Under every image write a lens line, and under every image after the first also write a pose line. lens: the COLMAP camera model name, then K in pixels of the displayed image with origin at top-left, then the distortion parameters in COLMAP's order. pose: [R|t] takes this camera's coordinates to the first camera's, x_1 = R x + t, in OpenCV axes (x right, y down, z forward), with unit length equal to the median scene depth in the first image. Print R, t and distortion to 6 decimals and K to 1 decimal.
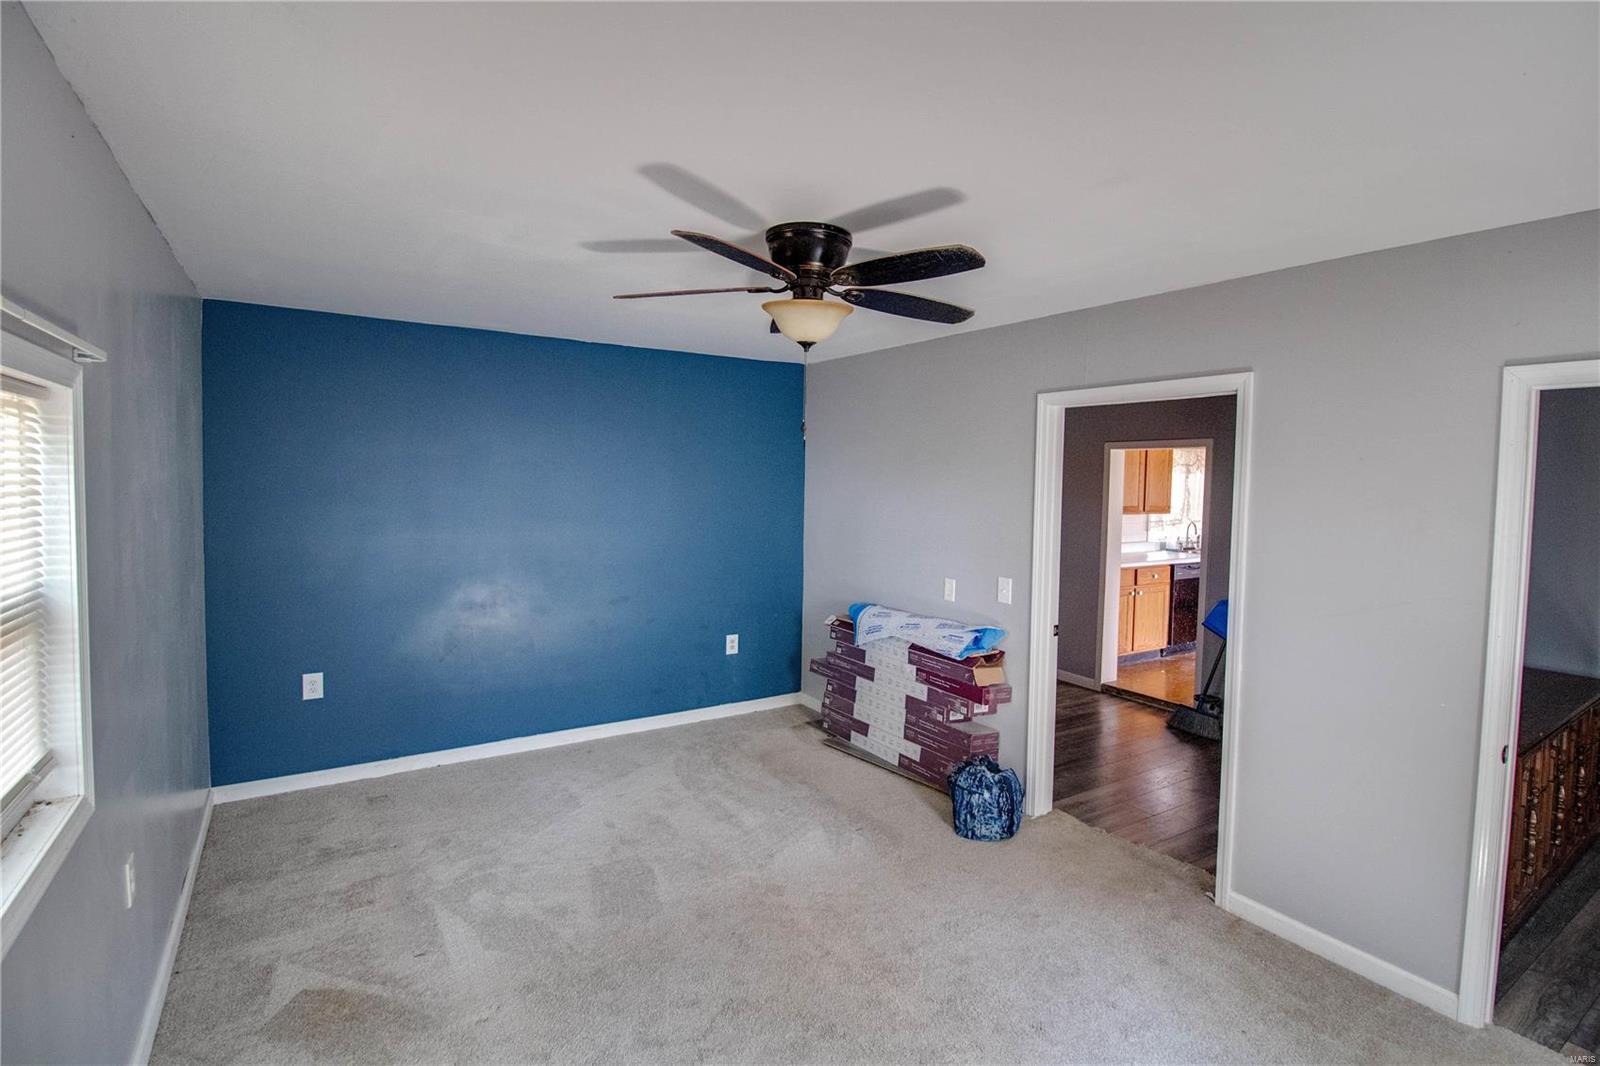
lens RADIAL K [[771.2, 0, 824.8], [0, 771.2, 507.1], [0, 0, 1]] dist [0.000772, -0.012882]
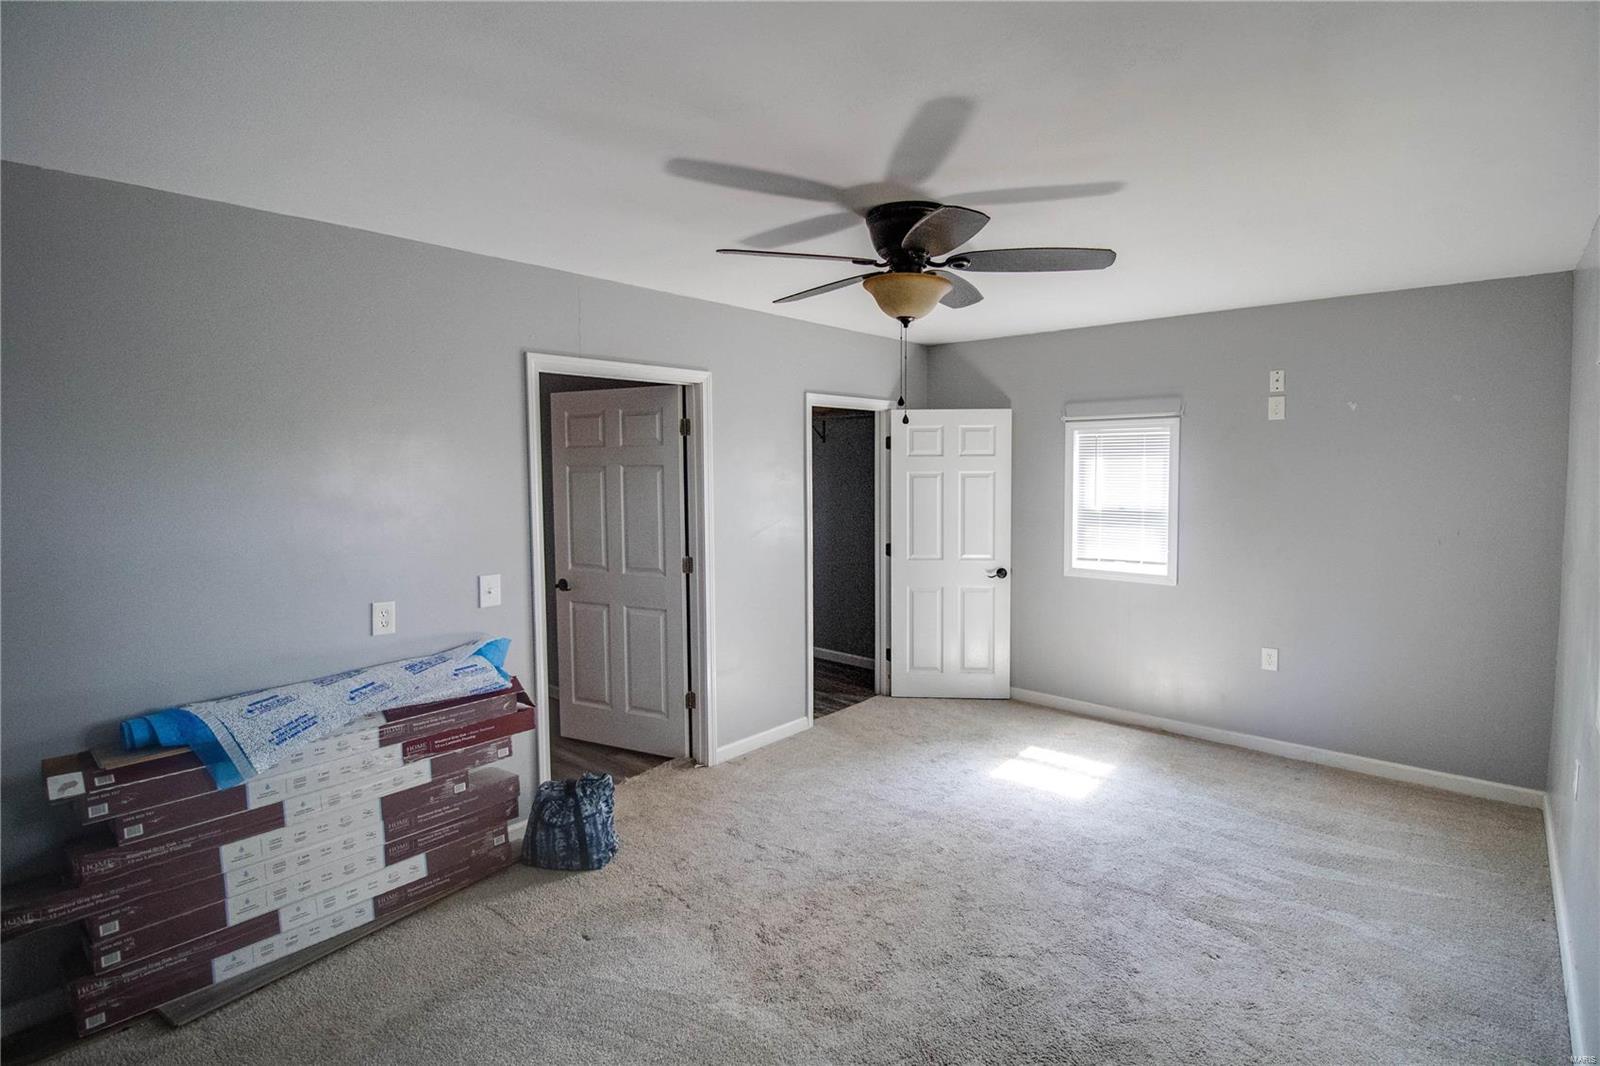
lens RADIAL K [[771.2, 0, 824.8], [0, 771.2, 507.1], [0, 0, 1]] dist [0.000772, -0.012882]
pose [[-0.274401, -0.079459, 0.958327, -0.570707], [0.026922, 0.995555, 0.090255, -0.037291], [-0.961238, 0.050566, -0.271042, 0.811839]]
